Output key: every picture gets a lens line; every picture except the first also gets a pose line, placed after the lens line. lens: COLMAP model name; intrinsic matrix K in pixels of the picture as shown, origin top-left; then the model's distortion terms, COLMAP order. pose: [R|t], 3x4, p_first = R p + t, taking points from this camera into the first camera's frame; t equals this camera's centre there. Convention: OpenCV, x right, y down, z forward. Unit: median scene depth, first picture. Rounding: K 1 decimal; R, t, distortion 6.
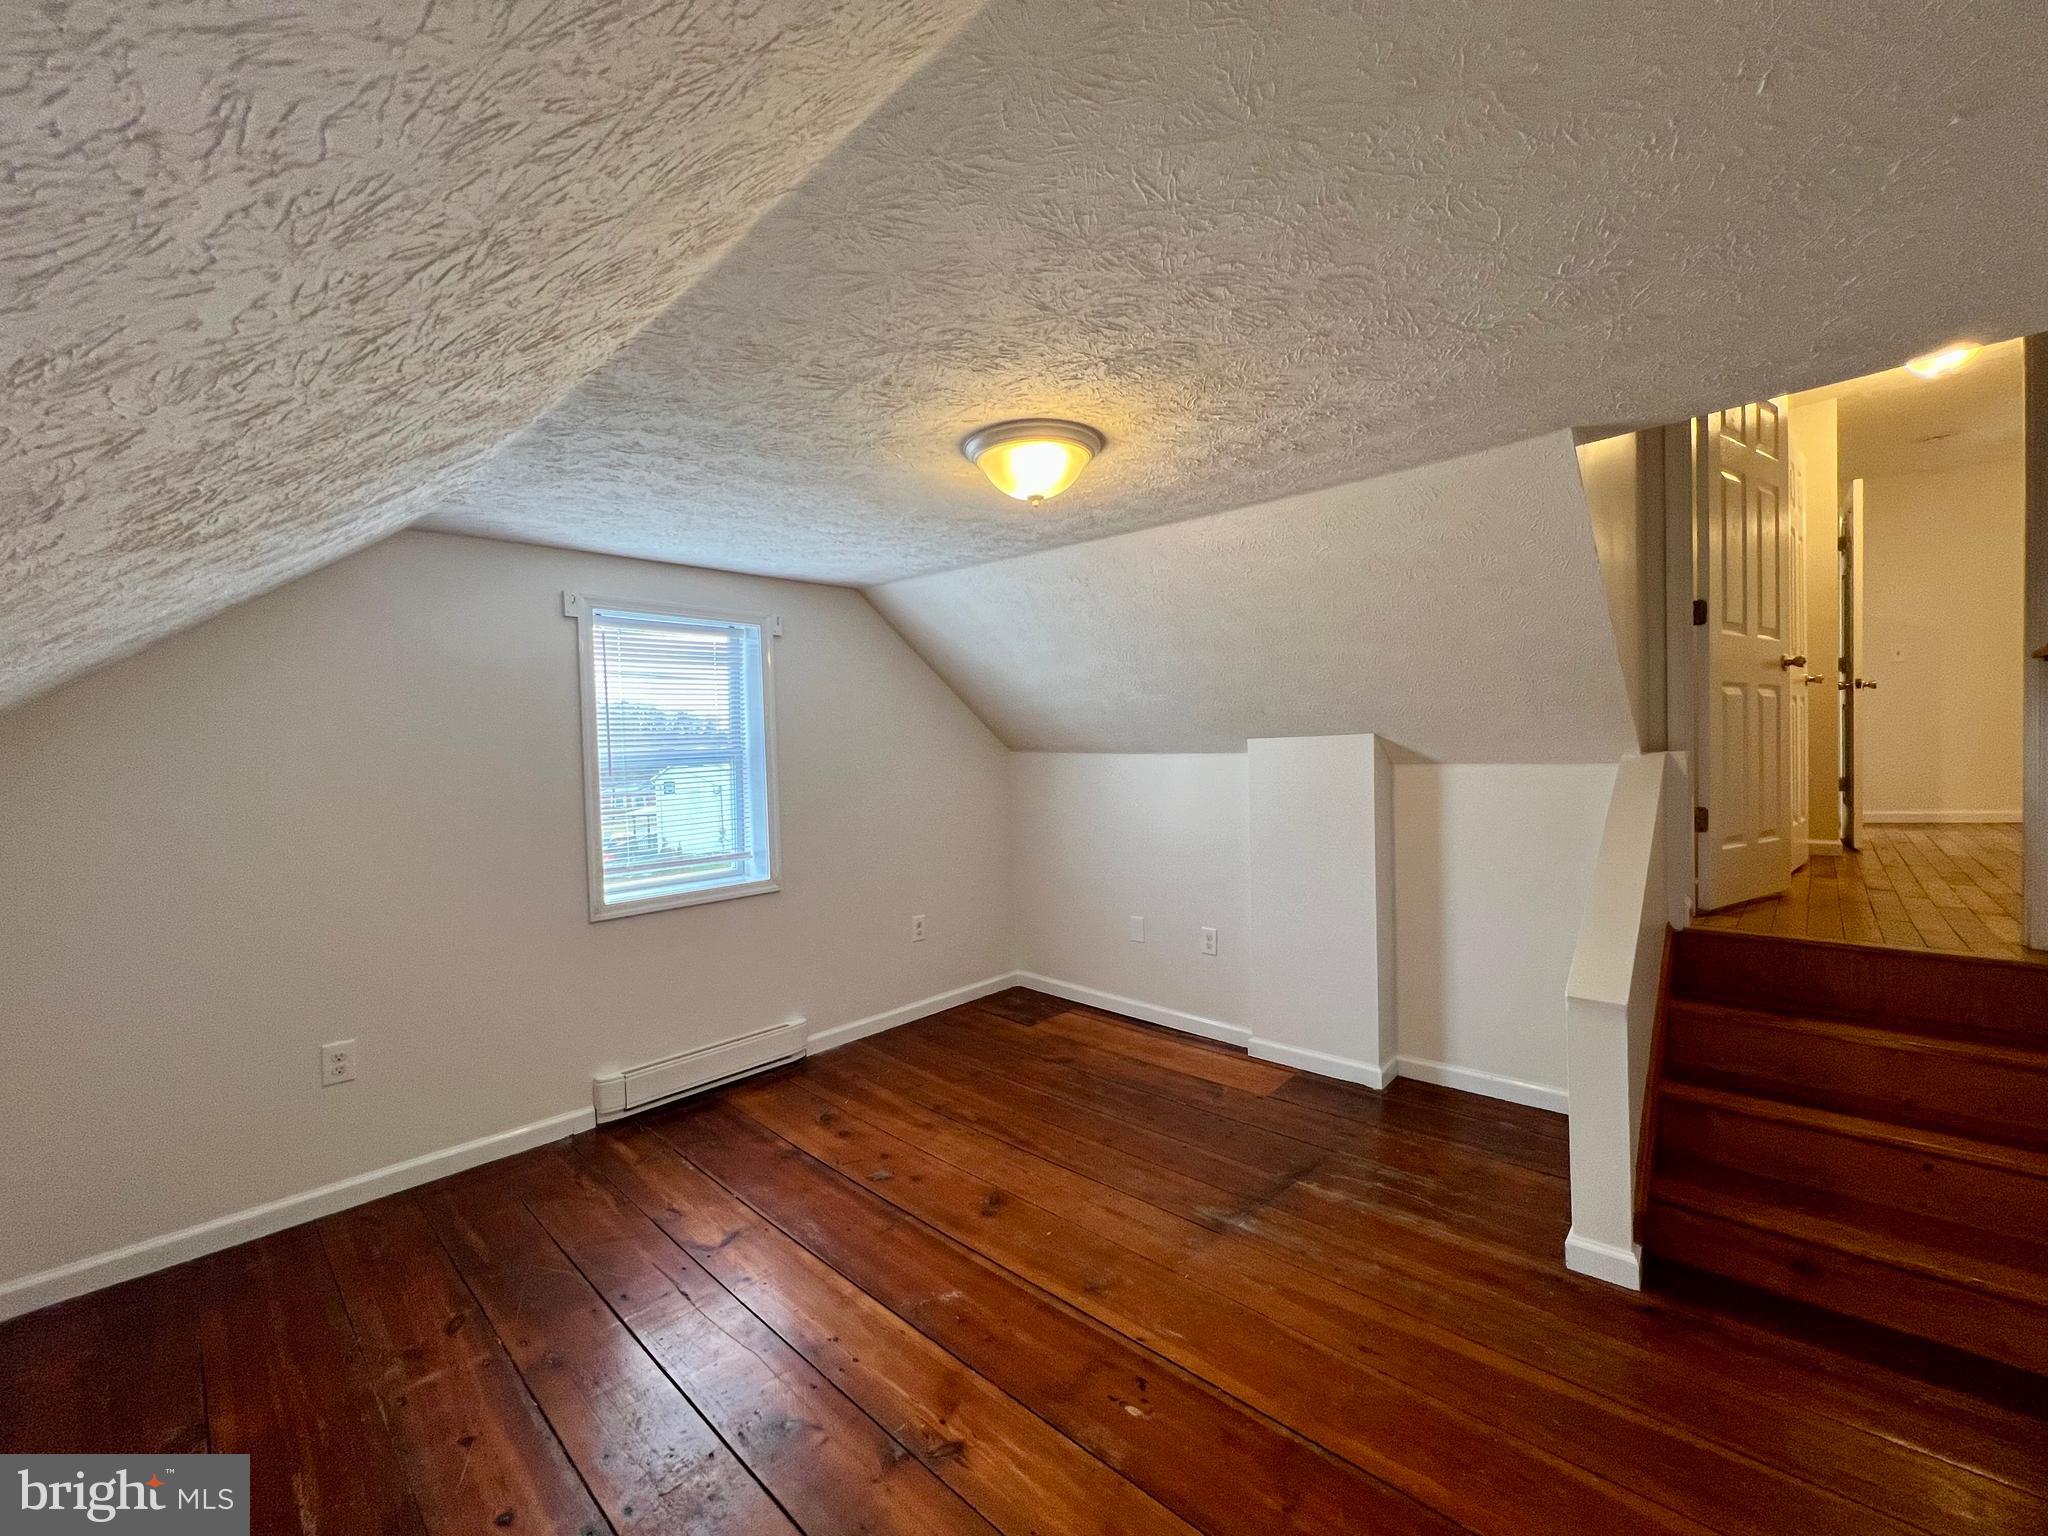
lens RADIAL K [[819.5, 0, 1019.4], [0, 819.5, 768.1], [0, 0, 1]] dist [-0.000028, -0.000214]
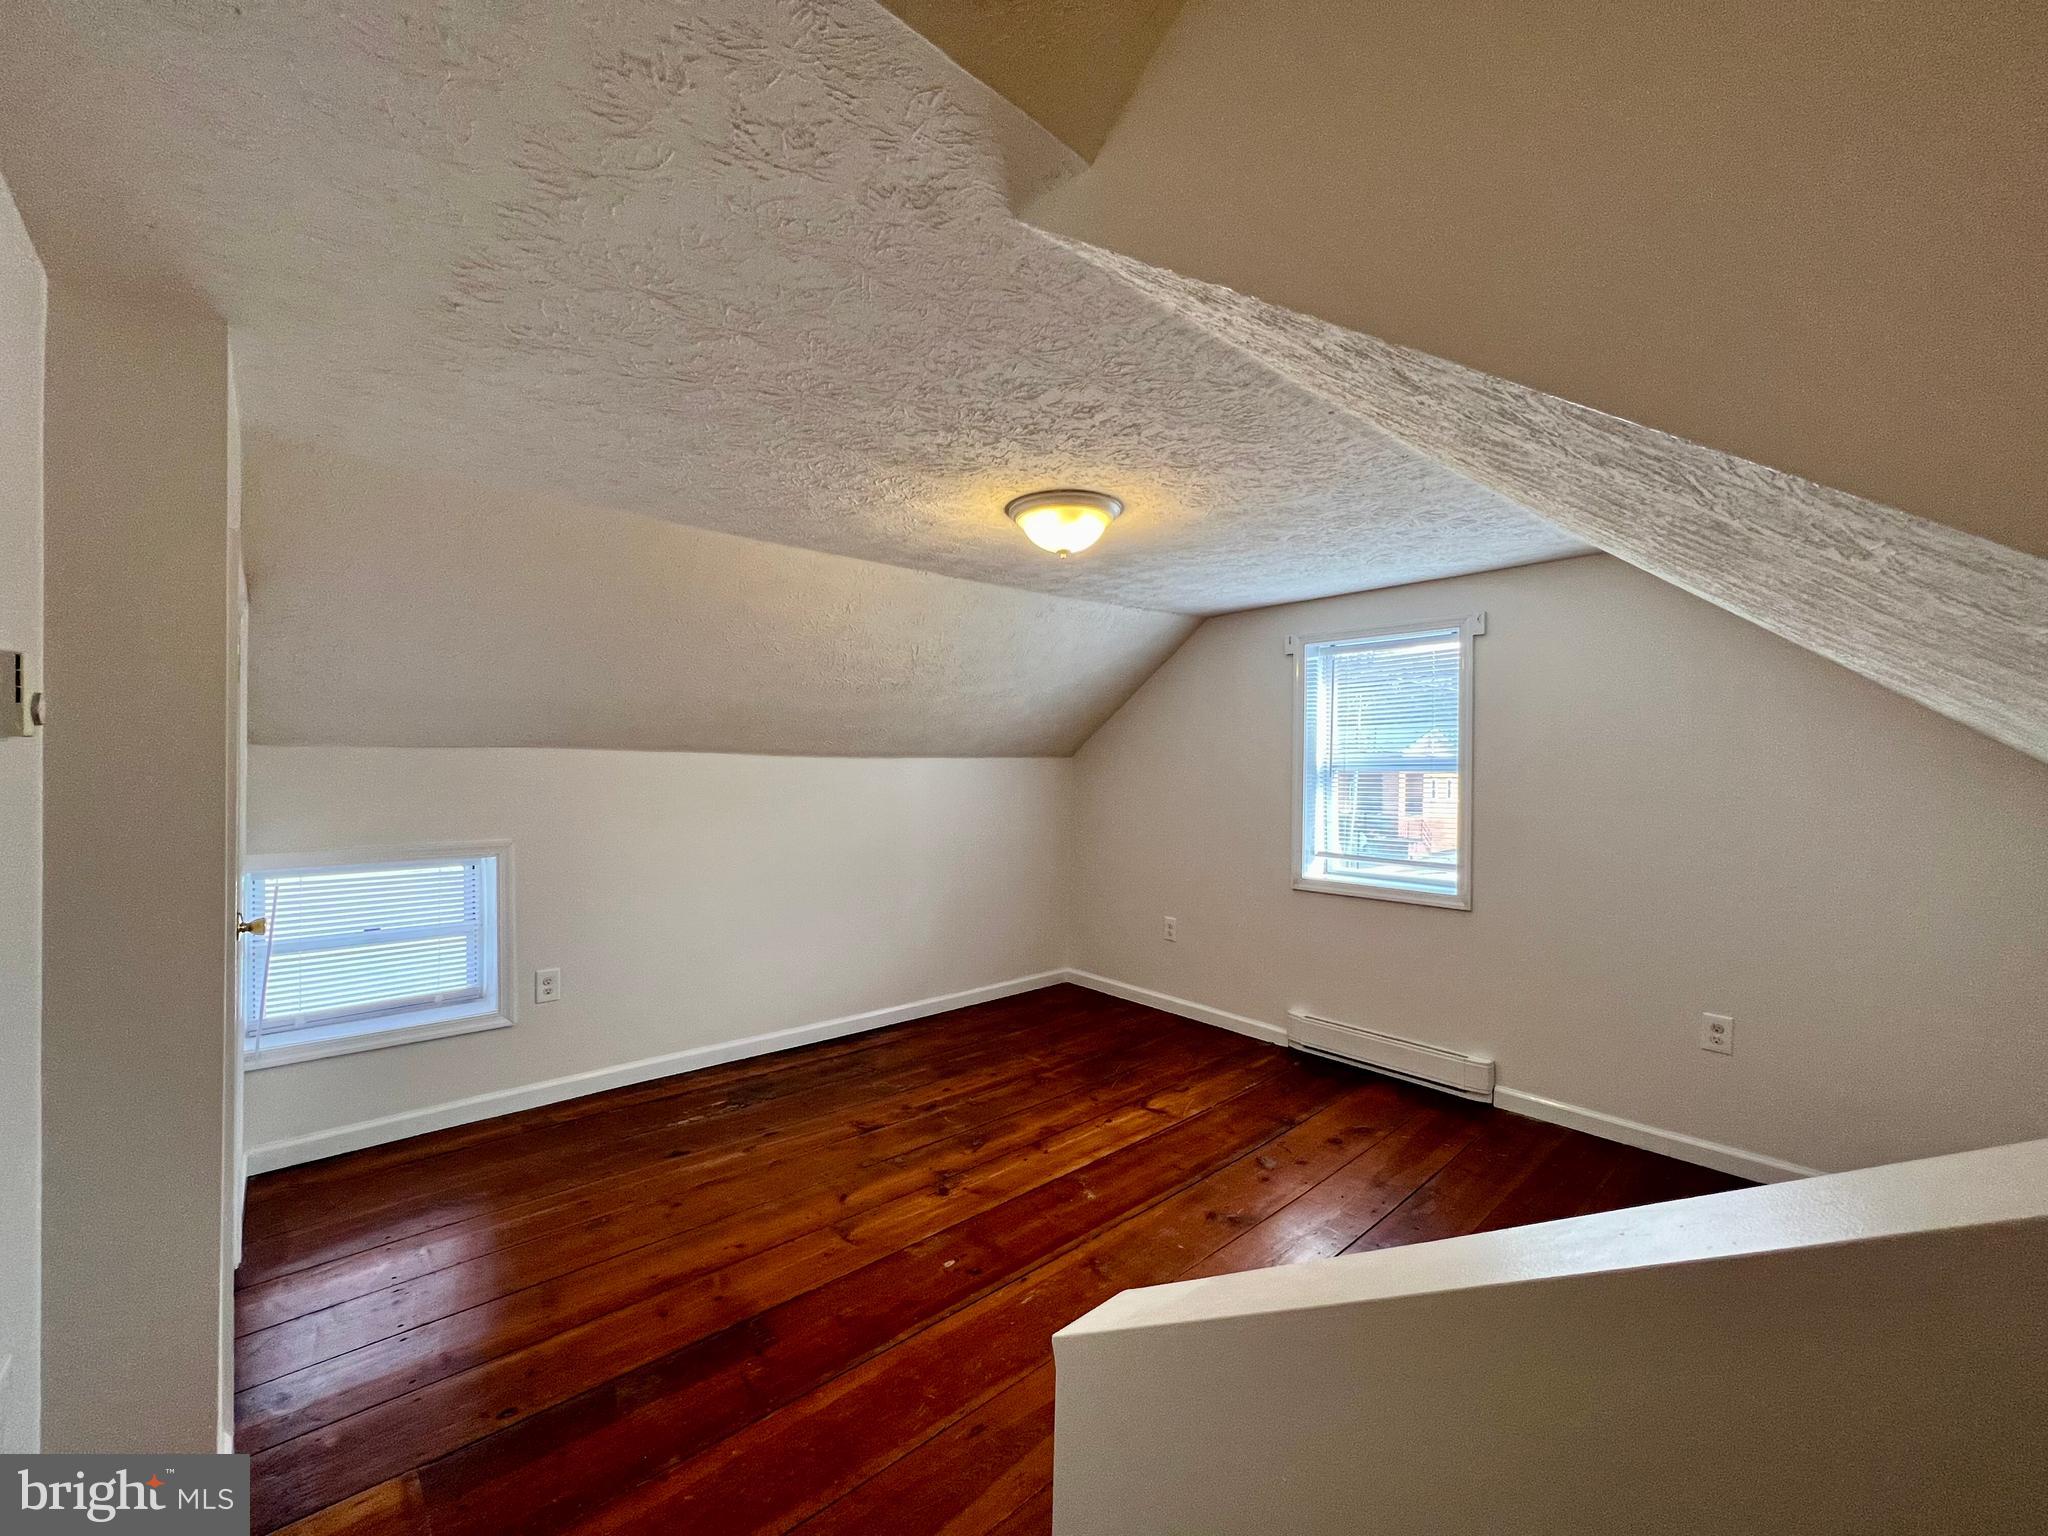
lens RADIAL K [[819.5, 0, 1019.4], [0, 819.5, 768.1], [0, 0, 1]] dist [-0.000028, -0.000214]
pose [[-0.085081, 0.028944, -0.995954, 0.804461], [-0.030411, 0.999037, 0.031631, -0.030158], [0.995910, 0.032979, -0.084119, 0.681885]]
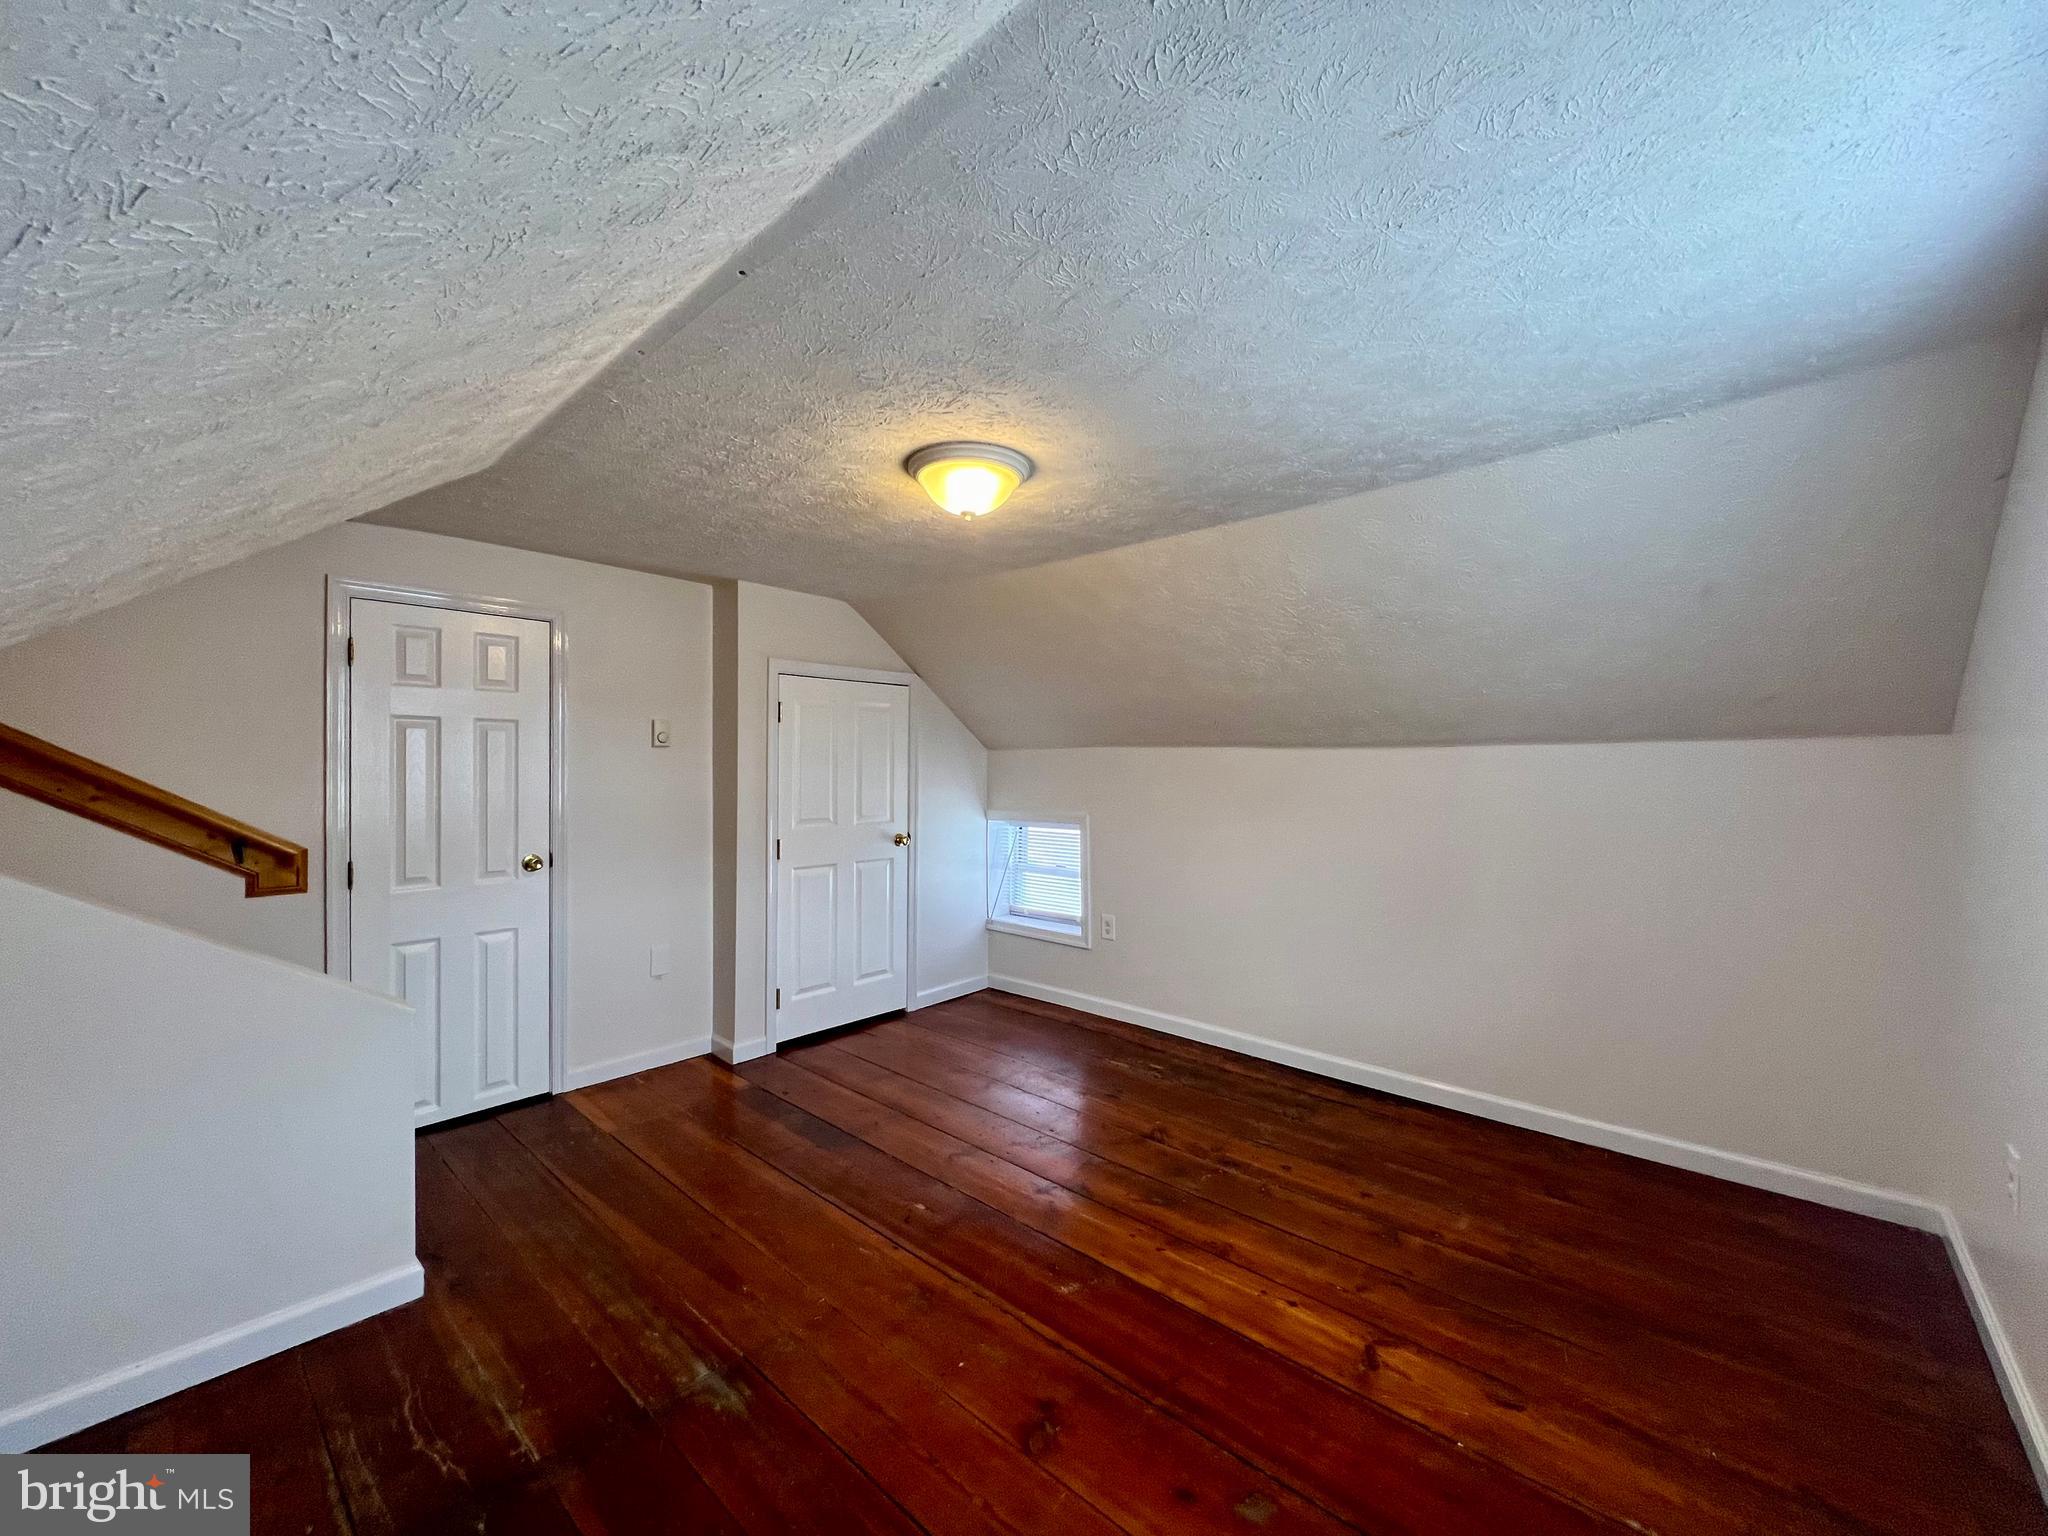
lens RADIAL K [[819.5, 0, 1019.4], [0, 819.5, 768.1], [0, 0, 1]] dist [-0.000028, -0.000214]
pose [[-0.999525, 0.021540, -0.022048, -0.011301], [0.020954, 0.999430, 0.026475, -0.008658], [0.022606, 0.026001, -0.999406, 1.376930]]
